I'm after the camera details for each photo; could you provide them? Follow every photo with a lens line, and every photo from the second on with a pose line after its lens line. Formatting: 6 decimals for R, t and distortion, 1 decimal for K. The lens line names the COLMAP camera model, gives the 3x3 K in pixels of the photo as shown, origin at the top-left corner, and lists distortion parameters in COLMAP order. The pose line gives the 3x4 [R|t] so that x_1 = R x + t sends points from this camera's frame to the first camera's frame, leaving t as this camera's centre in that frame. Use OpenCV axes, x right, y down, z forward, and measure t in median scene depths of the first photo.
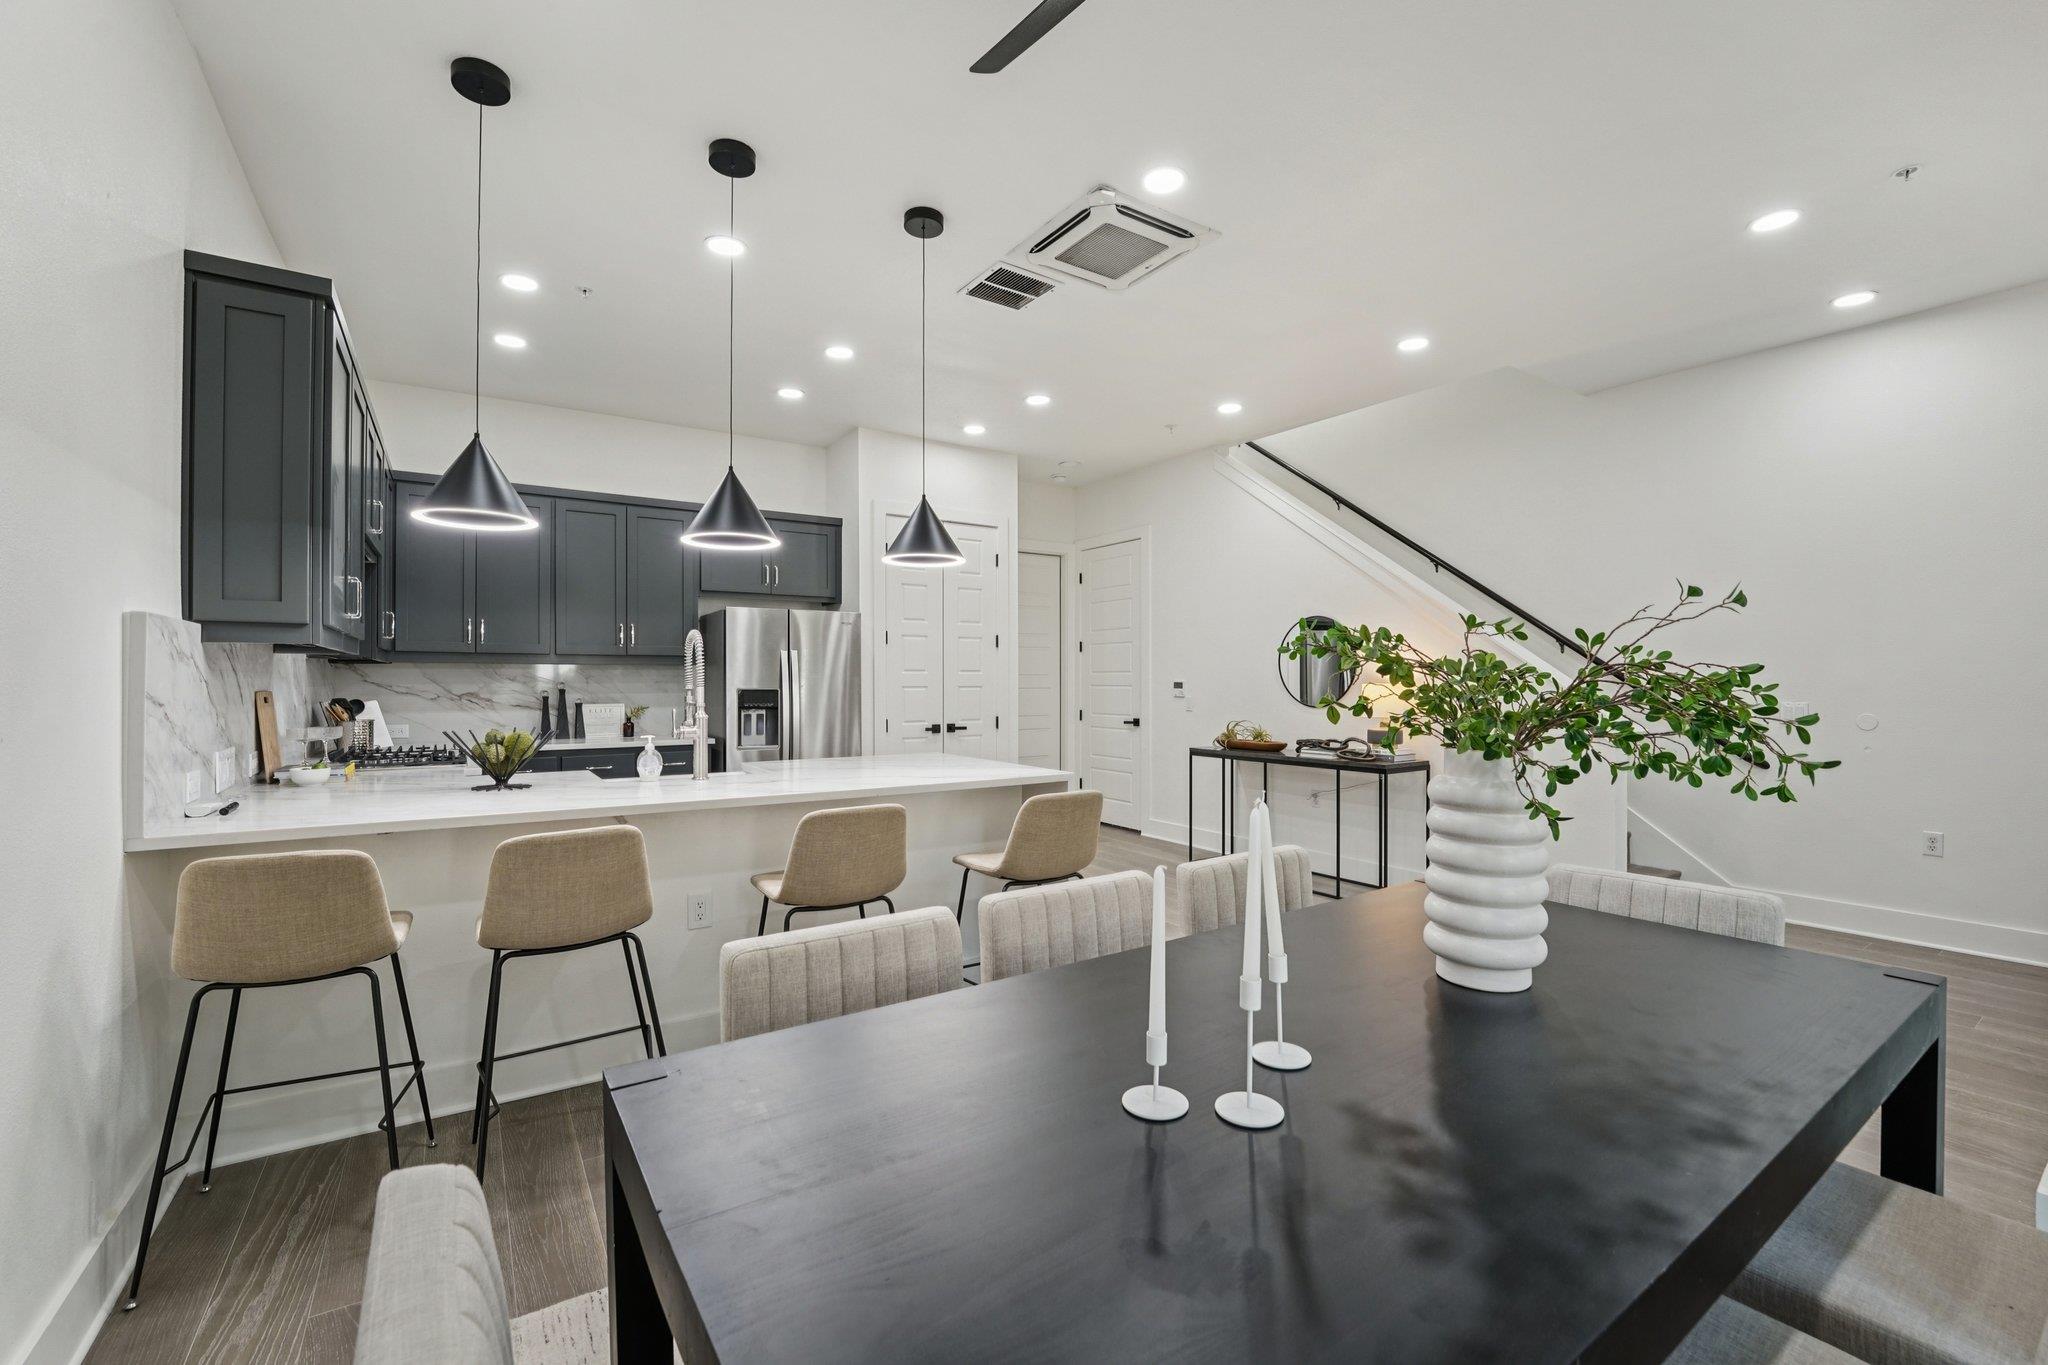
lens RADIAL K [[854.6, 0, 1027.7], [0, 854.6, 678.0], [0, 0, 1]] dist [-0.023587, 0.001921]
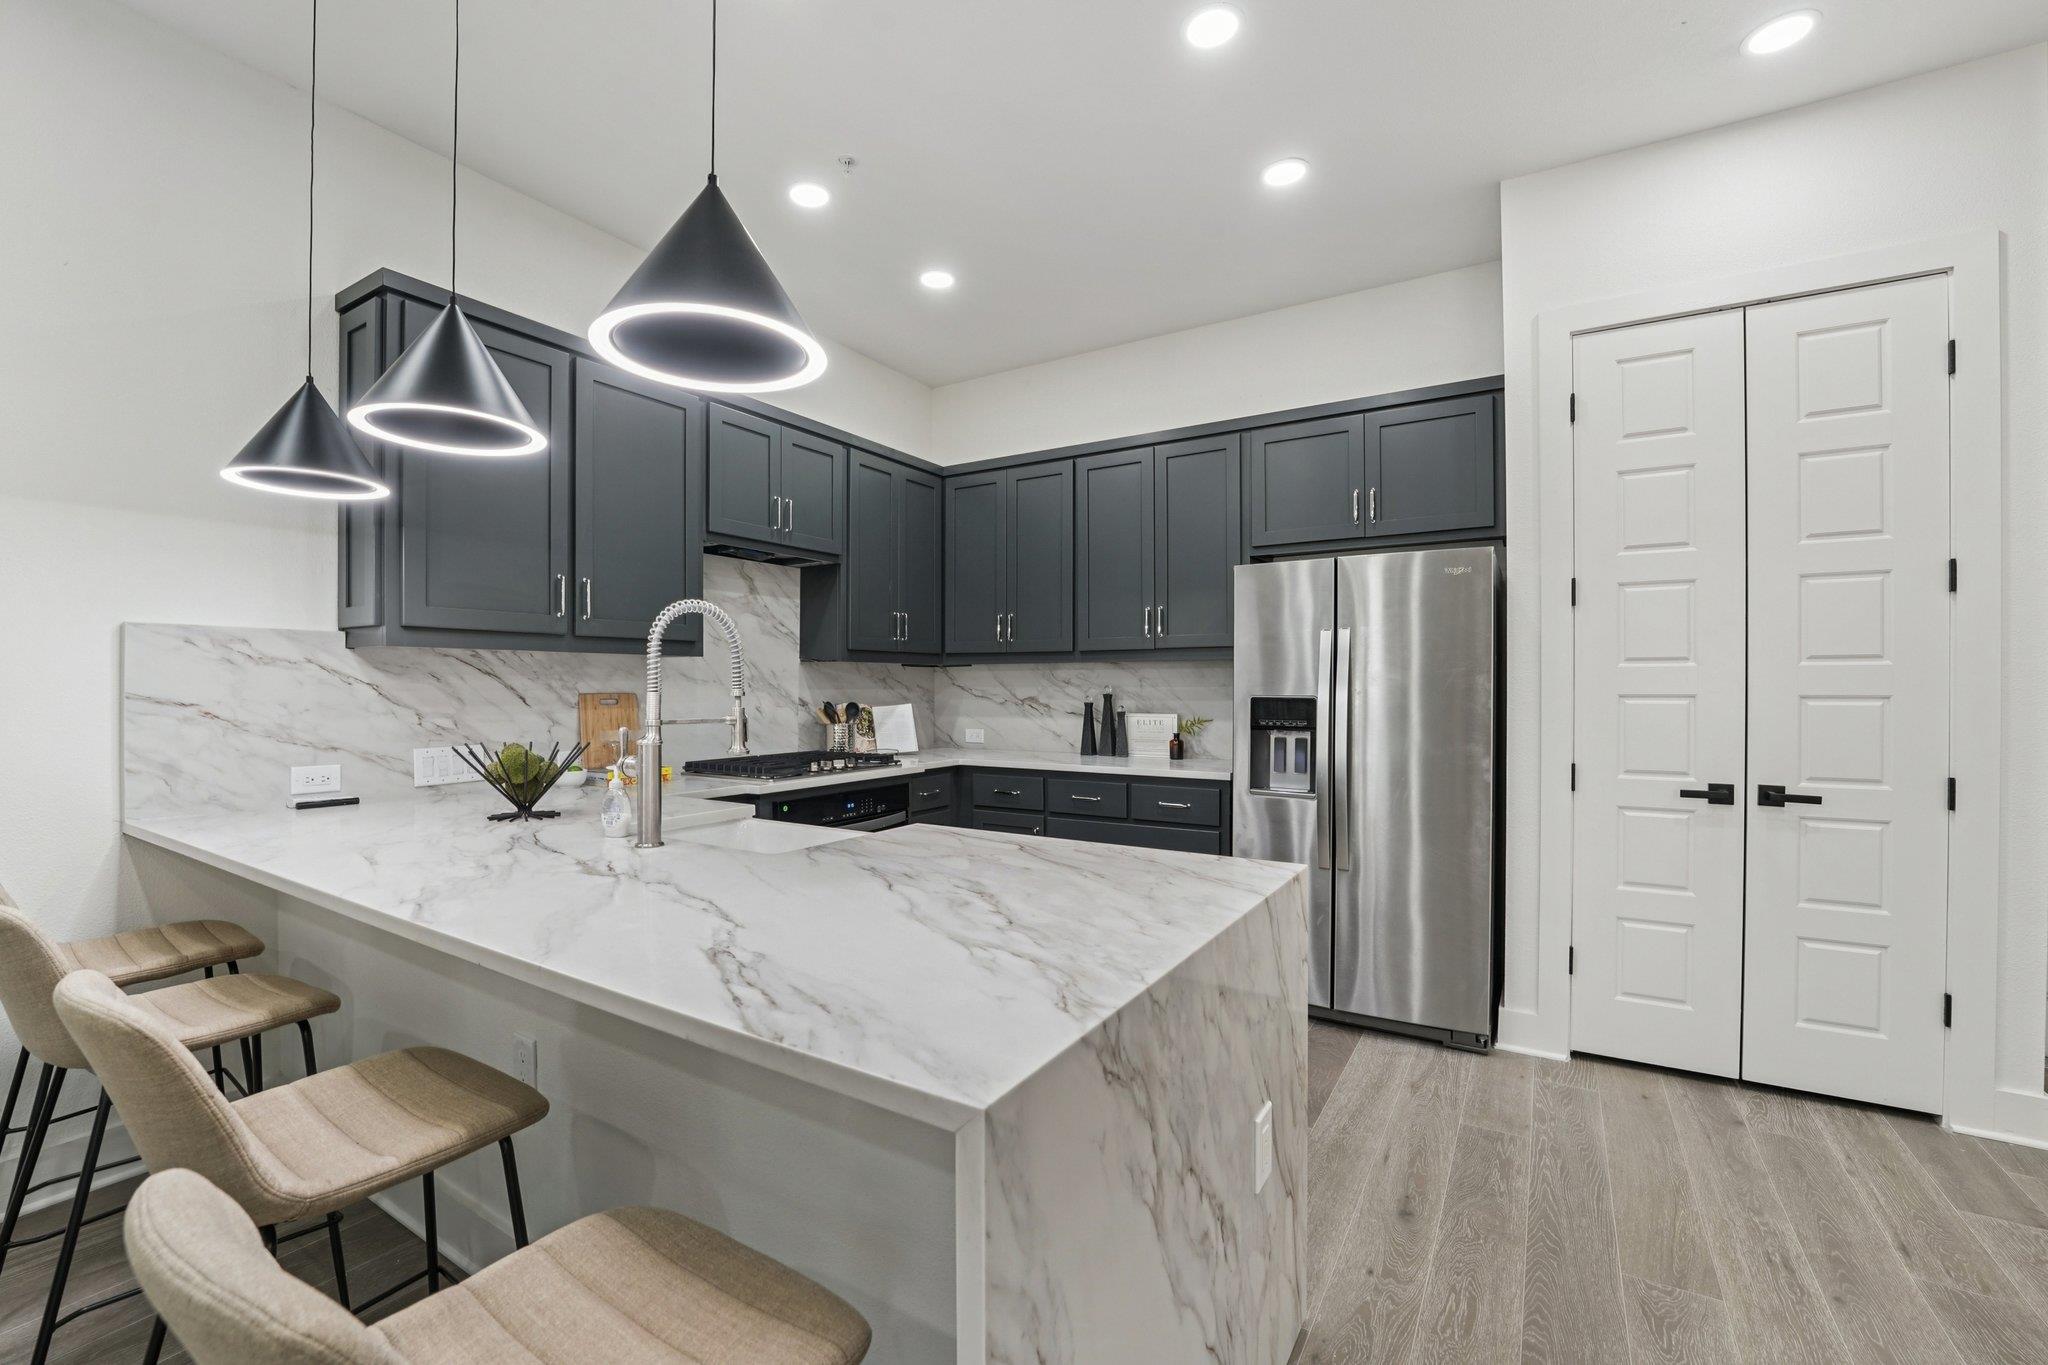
lens RADIAL K [[854.6, 0, 1011.8], [0, 854.6, 683.5], [0, 0, 1]] dist [-0.023587, 0.001921]
pose [[0.406492, -0.001909, -0.913652, 0.152052], [0.003563, 0.999994, -0.000504, 0.003356], [0.913647, -0.003051, 0.406496, 0.574016]]
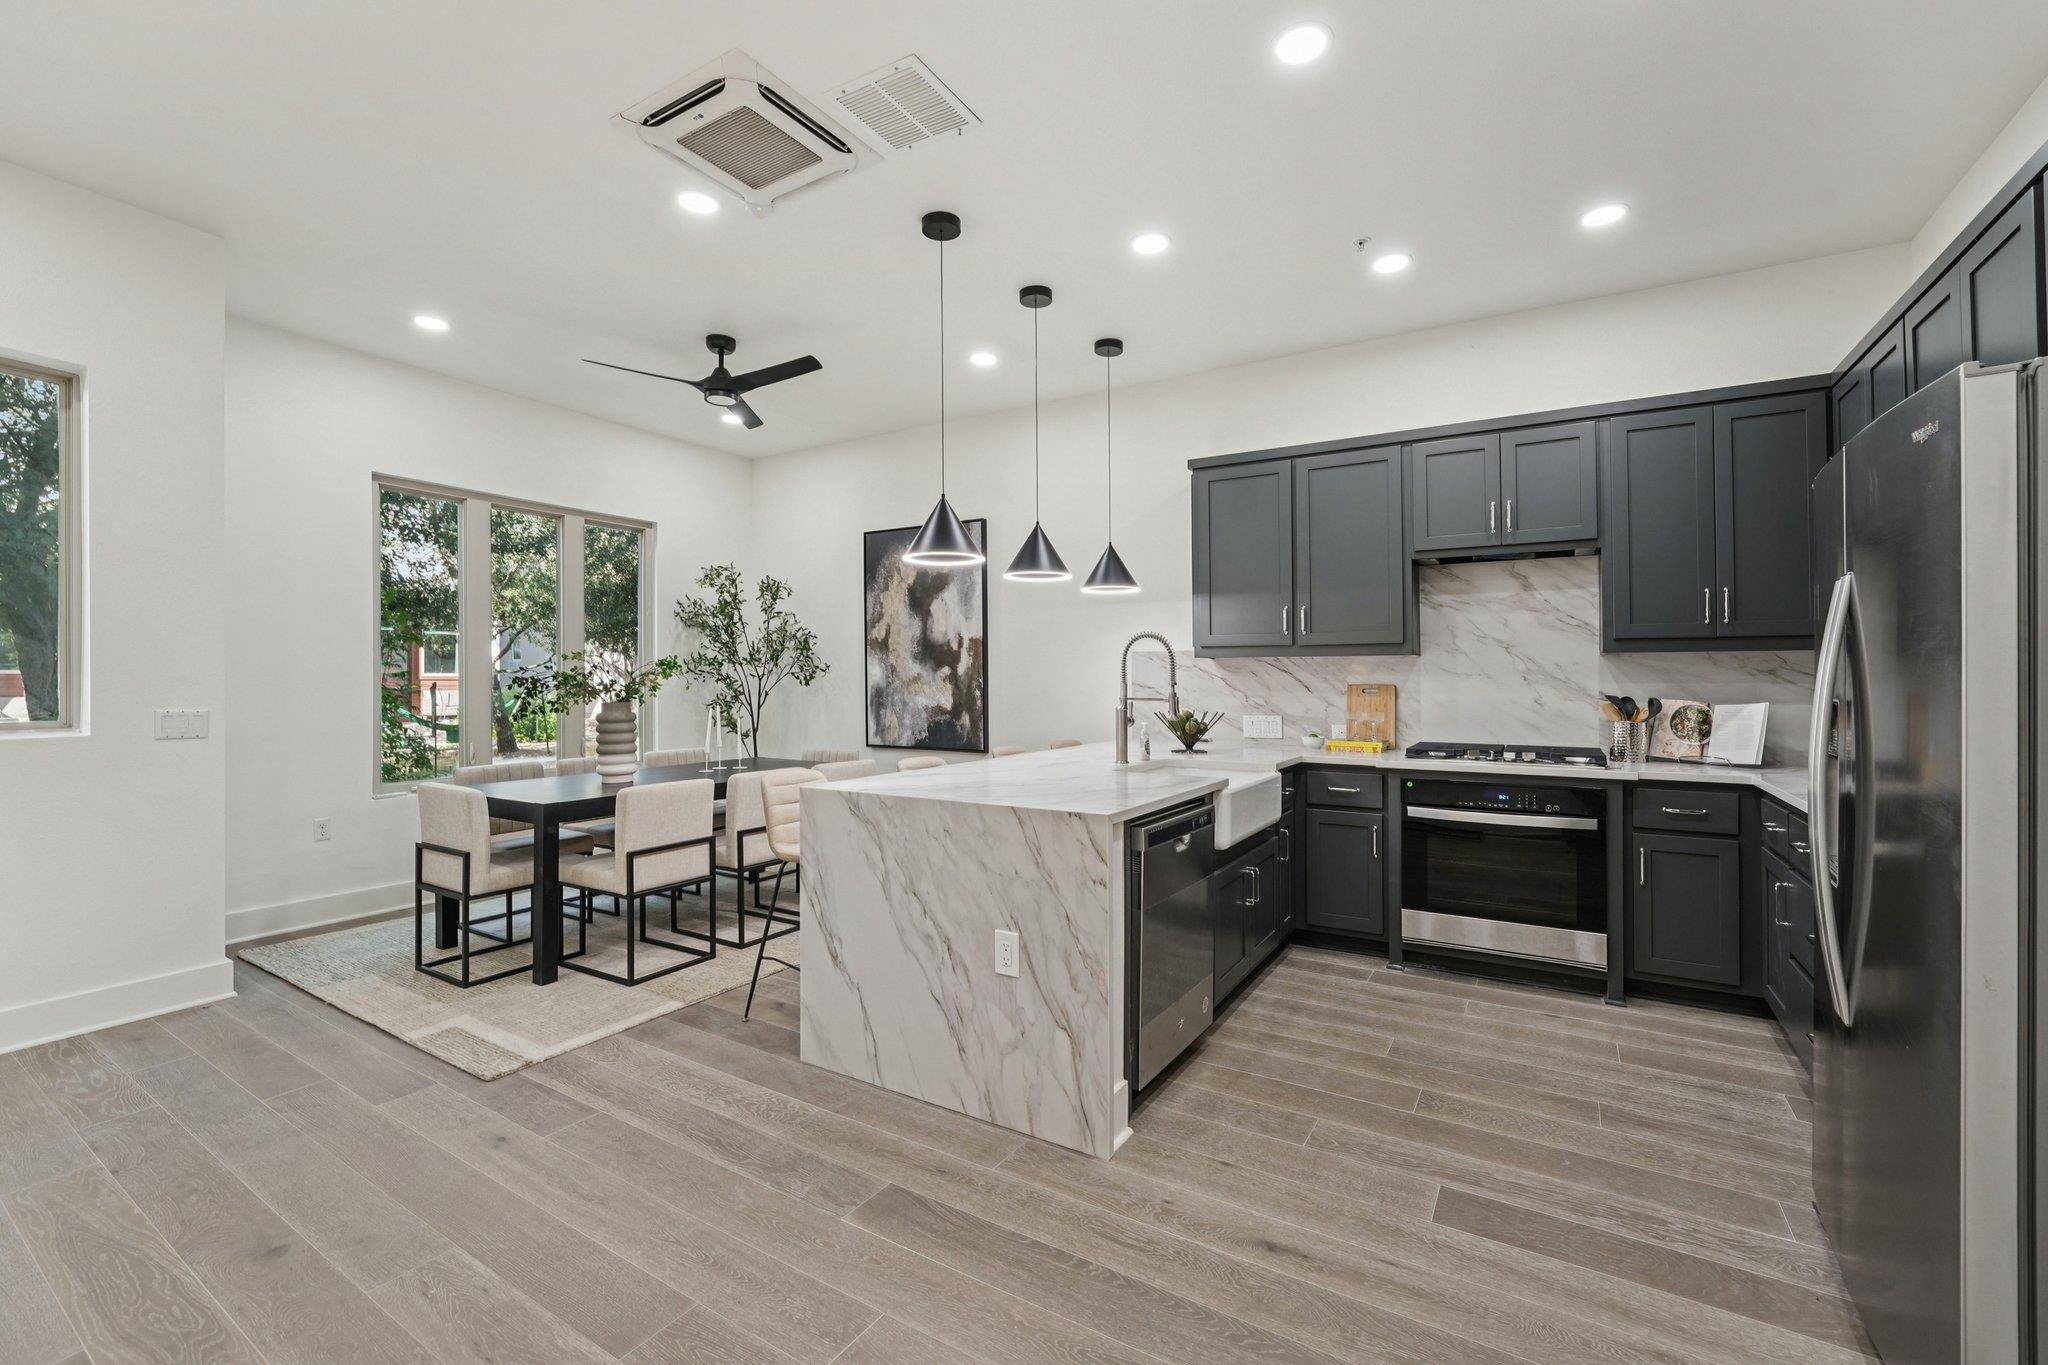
lens RADIAL K [[854.6, 0, 1011.4], [0, 854.6, 665.4], [0, 0, 1]] dist [-0.023587, 0.001921]
pose [[-0.916183, -0.005955, -0.400716, 0.119957], [0.002056, 0.999807, -0.019559, 0.005886], [0.400754, -0.018743, -0.915994, 1.161171]]
